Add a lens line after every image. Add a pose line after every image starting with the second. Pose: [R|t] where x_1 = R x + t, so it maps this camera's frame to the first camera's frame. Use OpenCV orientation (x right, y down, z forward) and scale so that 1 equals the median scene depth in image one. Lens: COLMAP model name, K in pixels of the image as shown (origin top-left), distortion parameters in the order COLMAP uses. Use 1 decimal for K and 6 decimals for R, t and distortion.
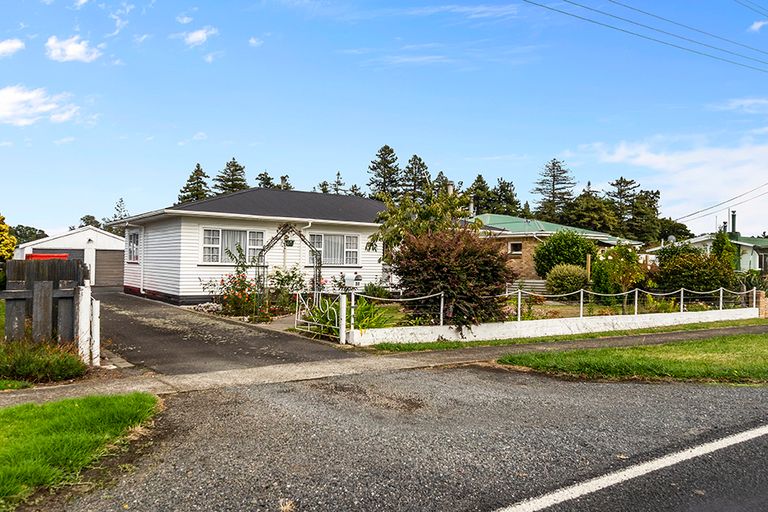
lens RADIAL K [[635.6, 0, 389.6], [0, 635.6, 256.7], [0, 0, 1]] dist [0.014247, 0.011118]
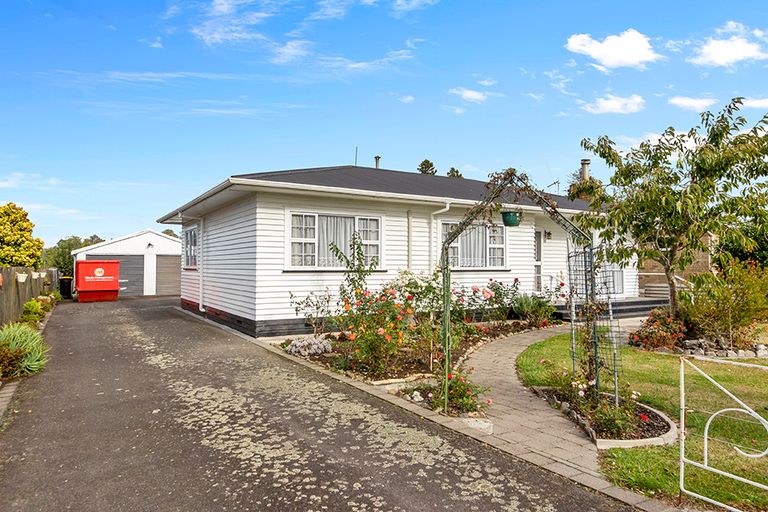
lens RADIAL K [[499.9, 0, 383.8], [0, 499.9, 262.0], [0, 0, 1]] dist [-0.000758, 0.000319]
pose [[0.999032, -0.015198, -0.041280, -0.173766], [0.015211, 0.999884, -0.000008, 0.005552], [0.041276, -0.000620, 0.999148, 0.487988]]
